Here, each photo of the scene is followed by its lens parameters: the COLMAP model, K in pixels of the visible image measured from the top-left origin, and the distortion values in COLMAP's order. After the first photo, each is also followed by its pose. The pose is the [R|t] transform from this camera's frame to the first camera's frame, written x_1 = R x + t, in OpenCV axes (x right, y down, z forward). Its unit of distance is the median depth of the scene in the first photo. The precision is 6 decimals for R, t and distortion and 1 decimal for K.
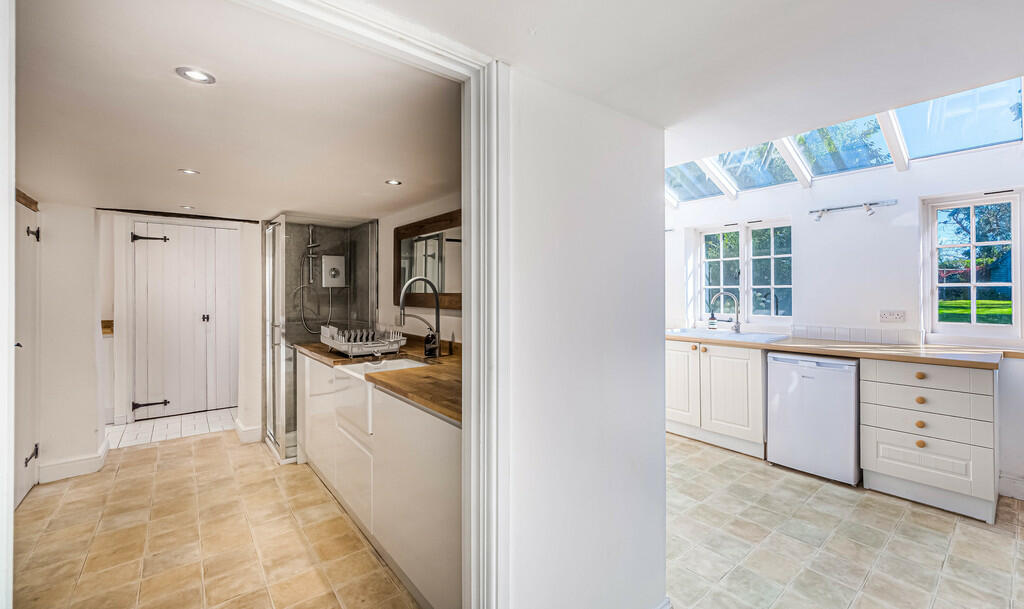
lens RADIAL K [[413.3, 0, 491.0], [0, 413.3, 292.1], [0, 0, 1]] dist [-0.001182, -0.000312]
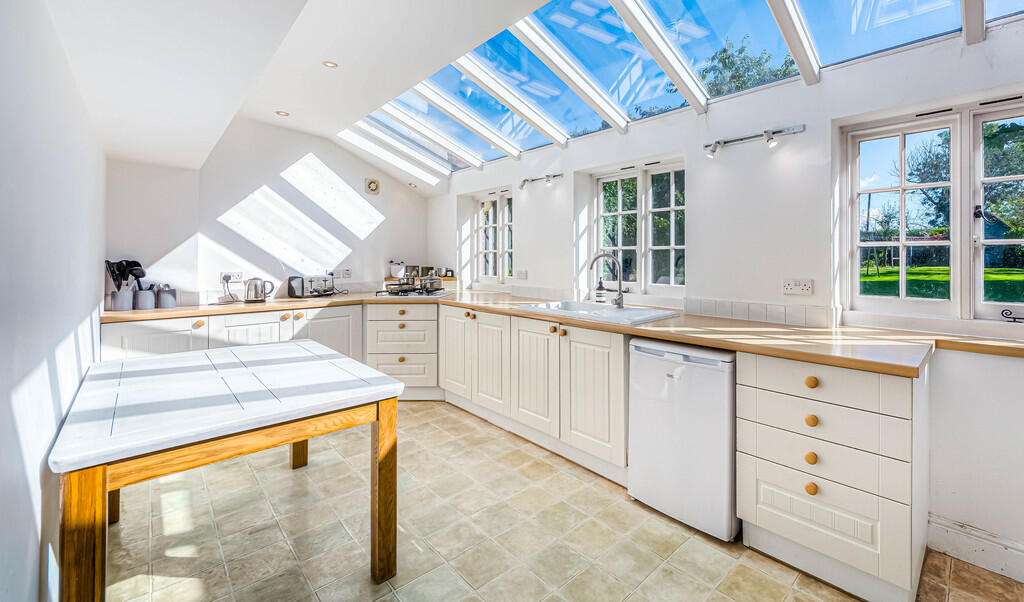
lens RADIAL K [[420.7, 0, 512.4], [0, 420.7, 258.1], [0, 0, 1]] dist [0.007137, -0.006468]
pose [[0.997373, 0.004651, 0.072294, 0.420007], [-0.004753, 0.999988, 0.001232, 0.009024], [-0.072287, -0.001572, 0.997383, 0.302960]]
